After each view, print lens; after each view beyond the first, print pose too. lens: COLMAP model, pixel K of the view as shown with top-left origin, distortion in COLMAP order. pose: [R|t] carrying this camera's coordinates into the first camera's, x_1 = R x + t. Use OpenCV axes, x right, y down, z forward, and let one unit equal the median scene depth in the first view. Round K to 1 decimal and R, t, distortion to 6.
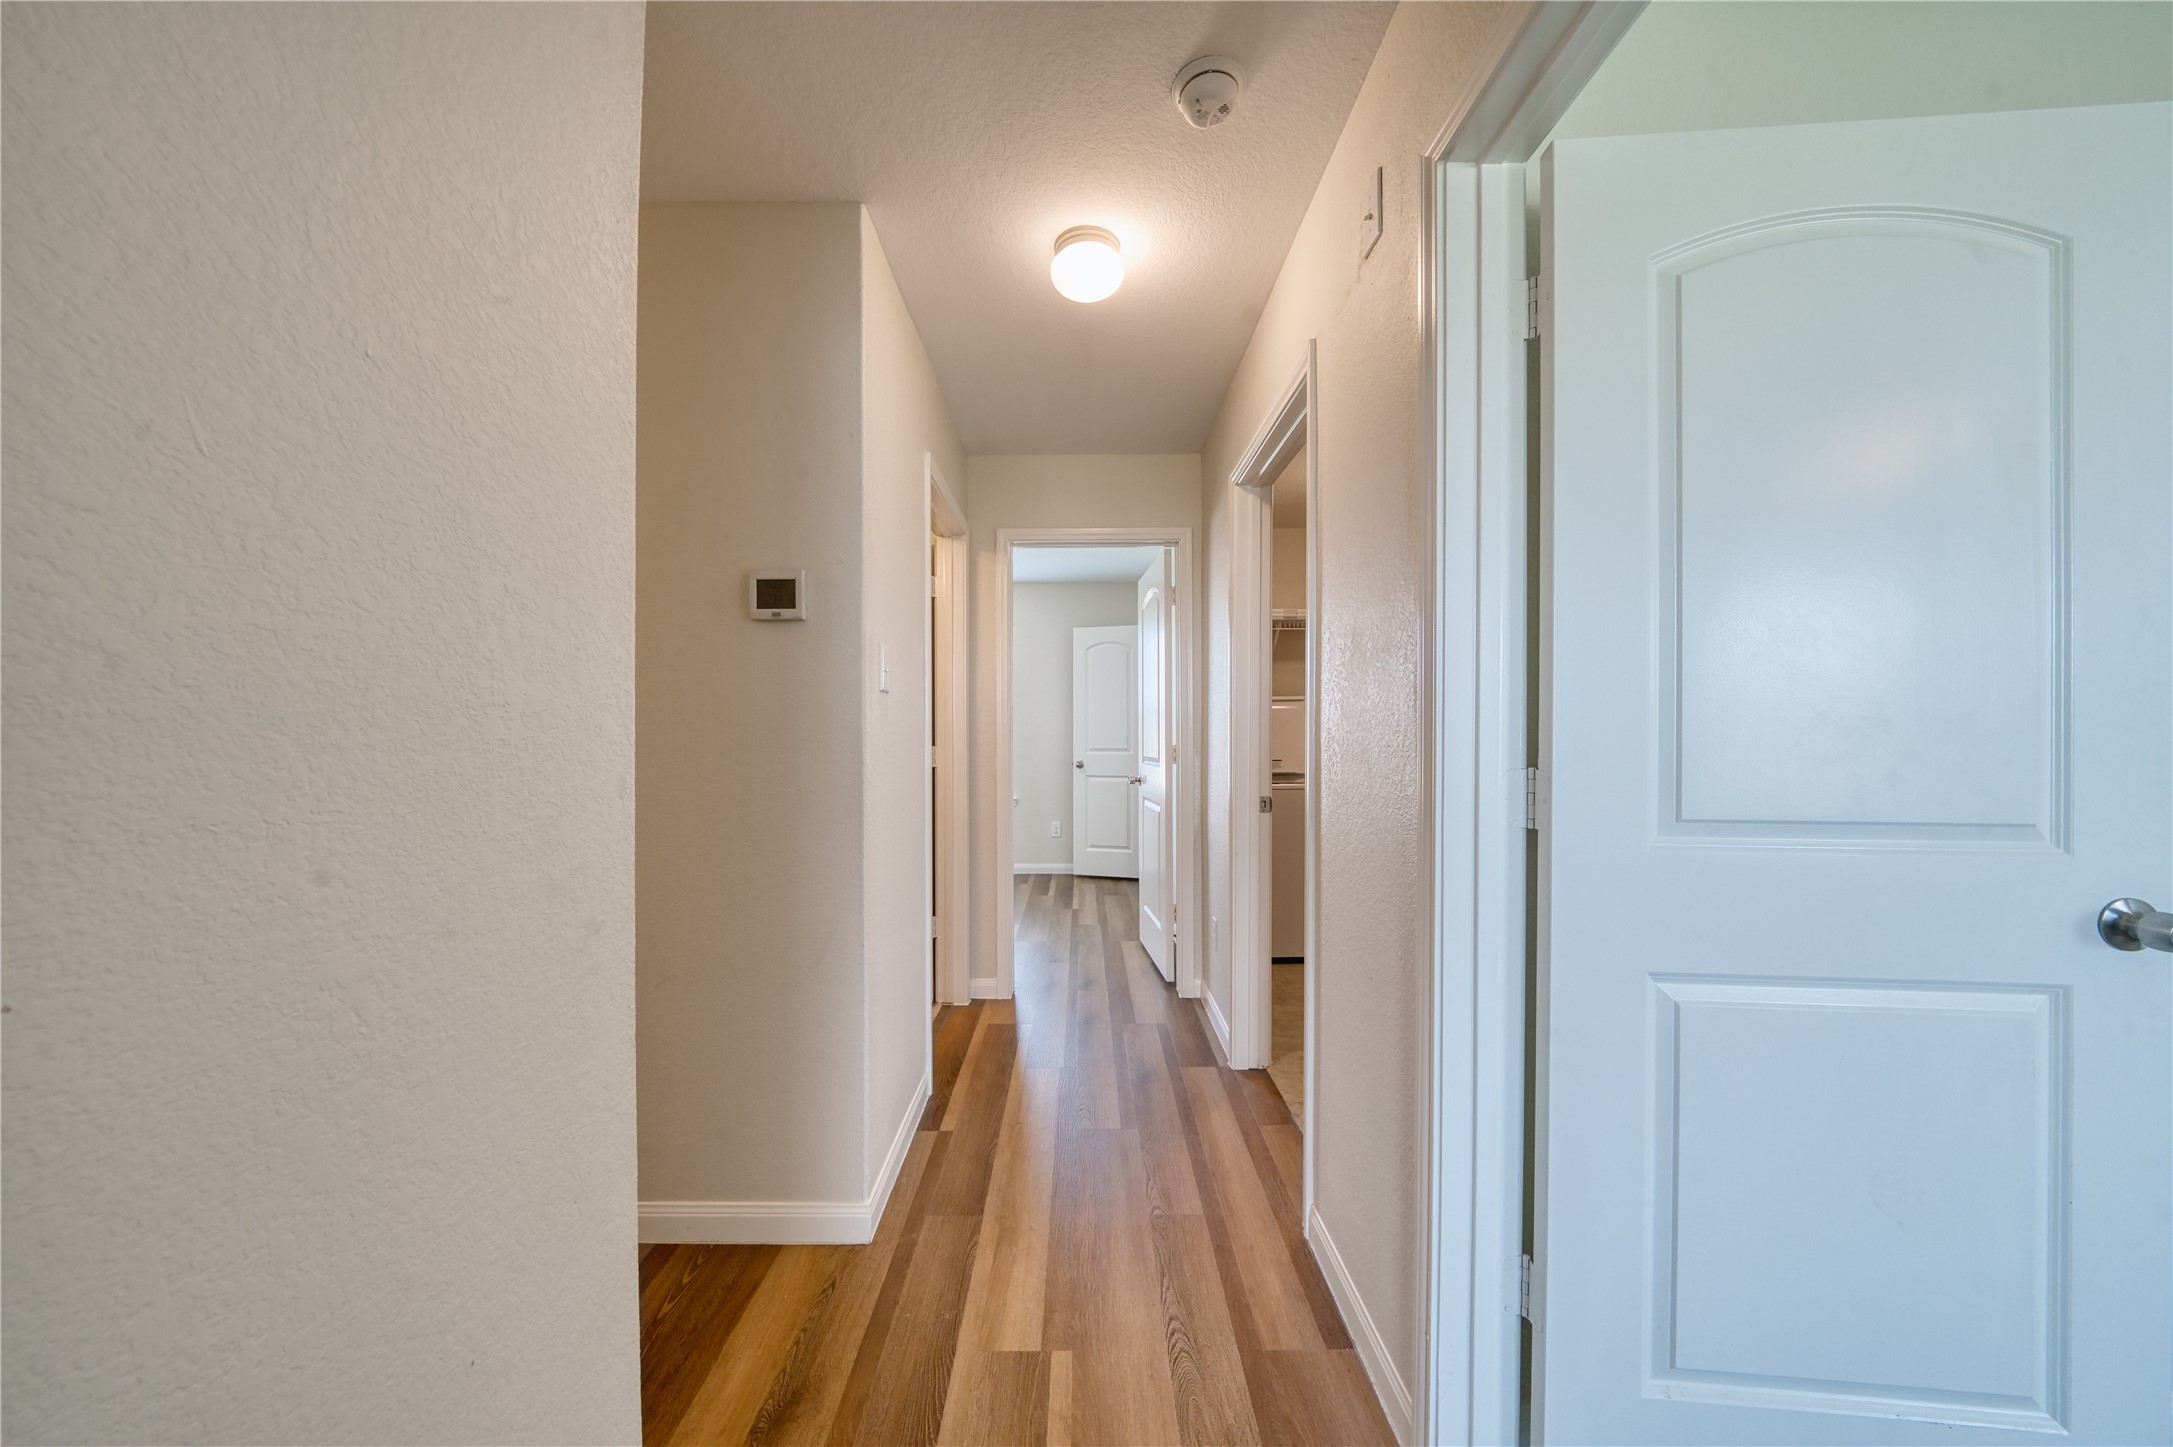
lens RADIAL K [[750.6, 0, 1083.3], [0, 750.6, 729.1], [0, 0, 1]] dist [-0.007518, 0.001422]
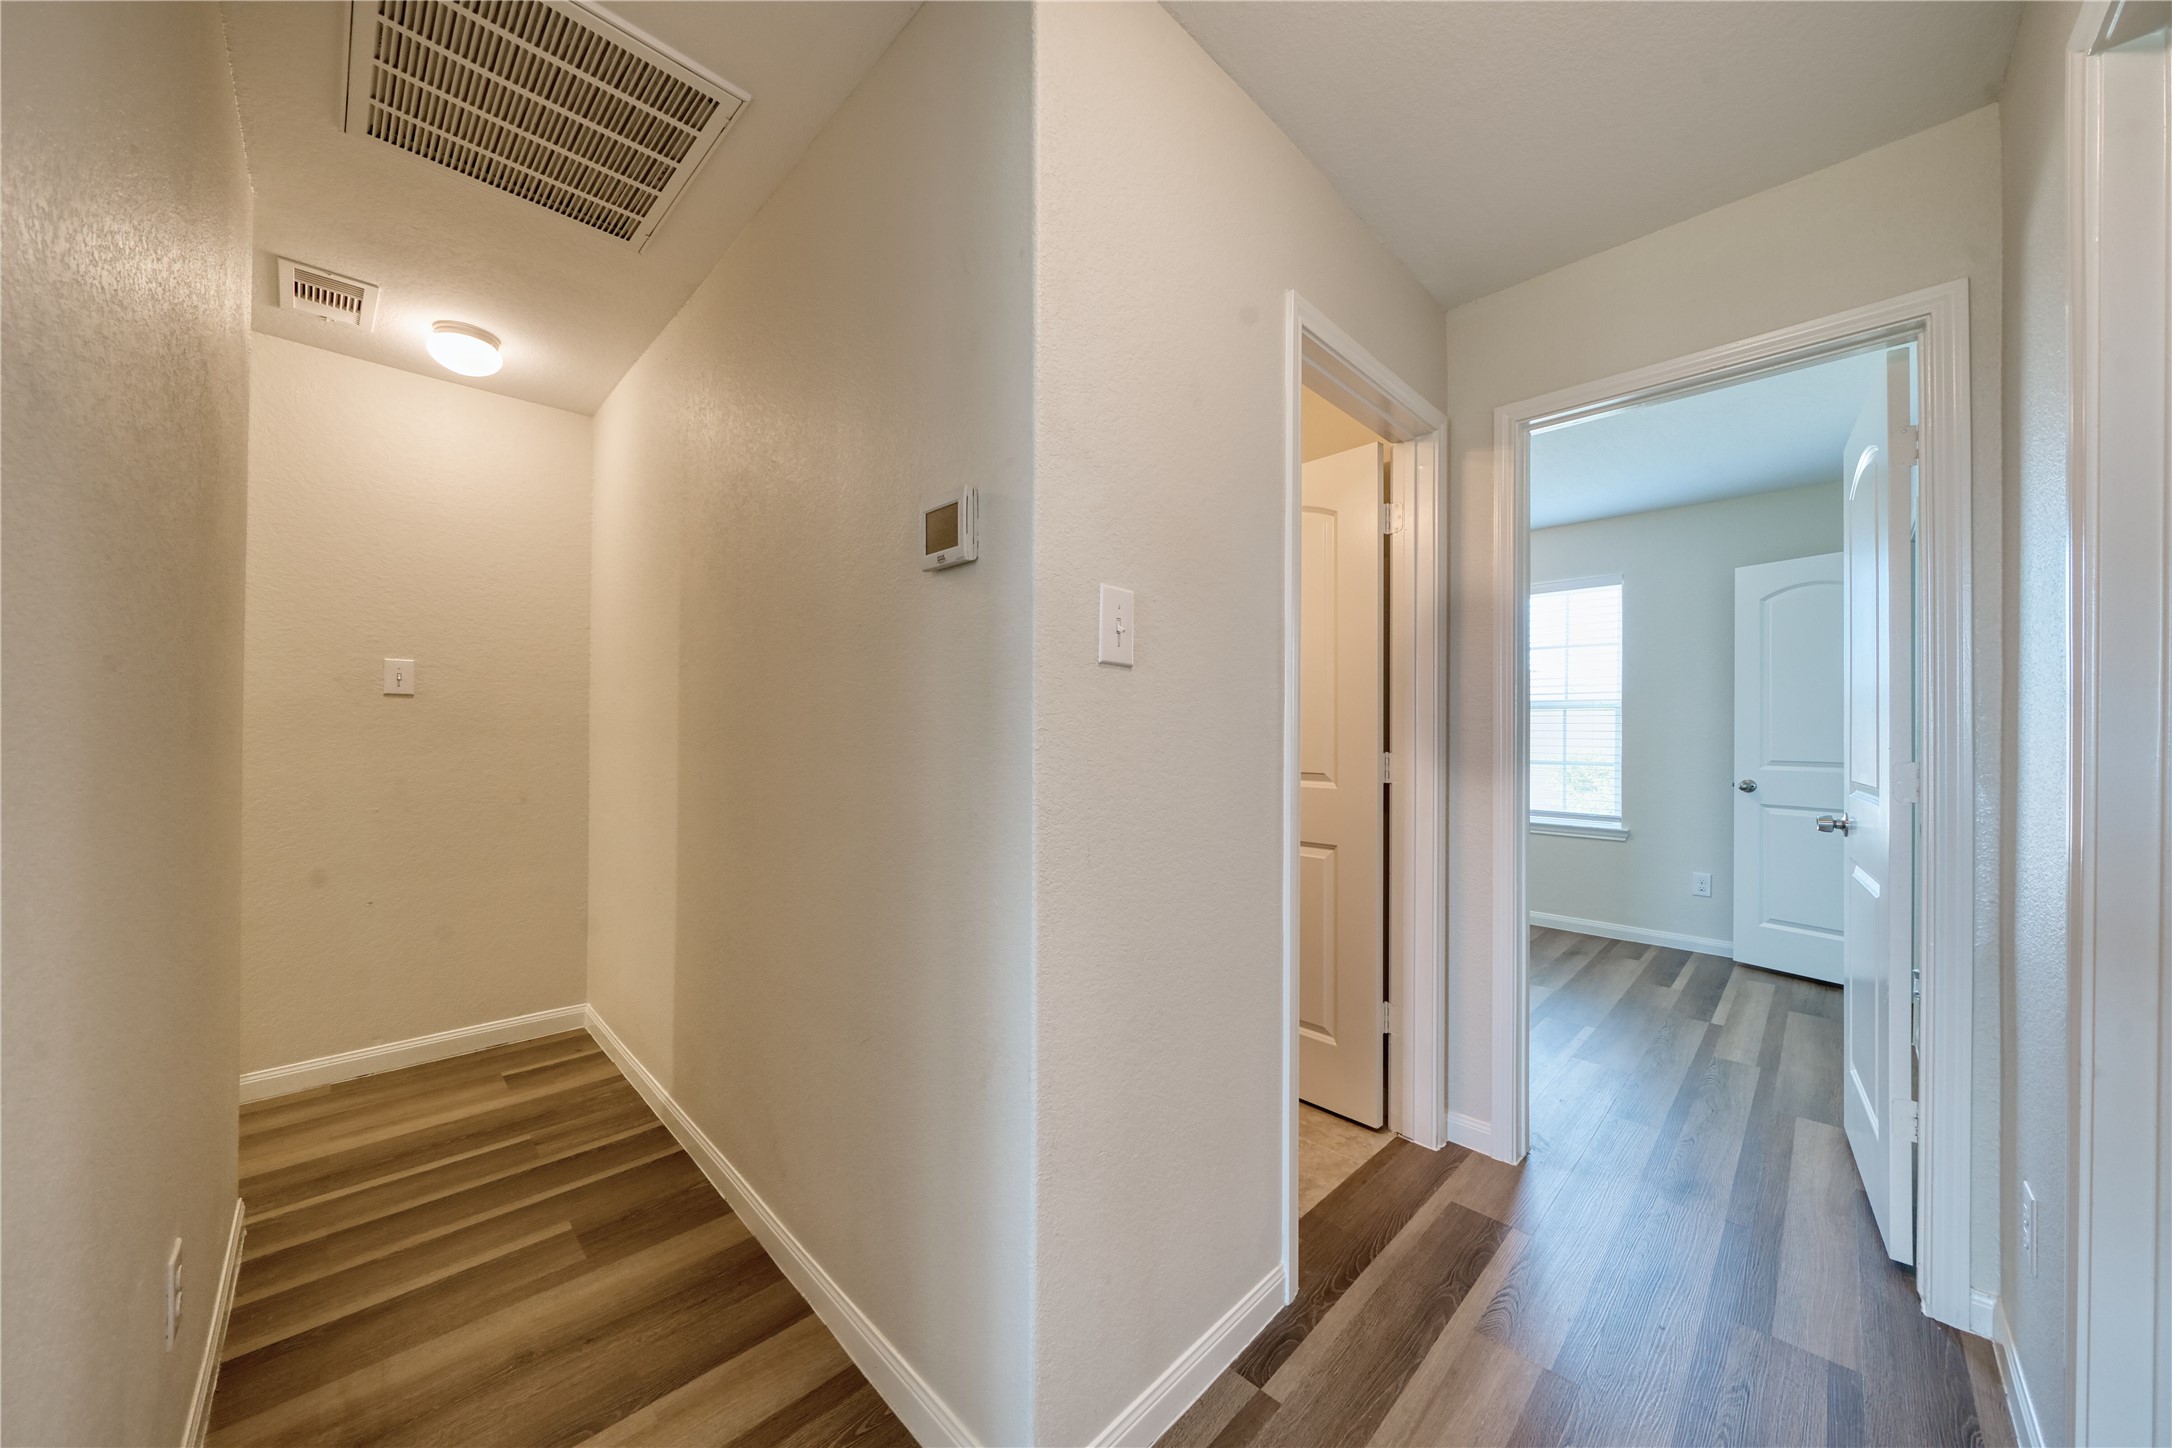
lens RADIAL K [[750.2, 0, 1092.2], [0, 750.2, 727.9], [0, 0, 1]] dist [-0.007518, 0.001422]
pose [[0.704401, 0.000158, -0.709802, 0.087446], [-0.001990, 0.999996, -0.001753, 0.002037], [0.709799, 0.002647, 0.704399, 0.299018]]
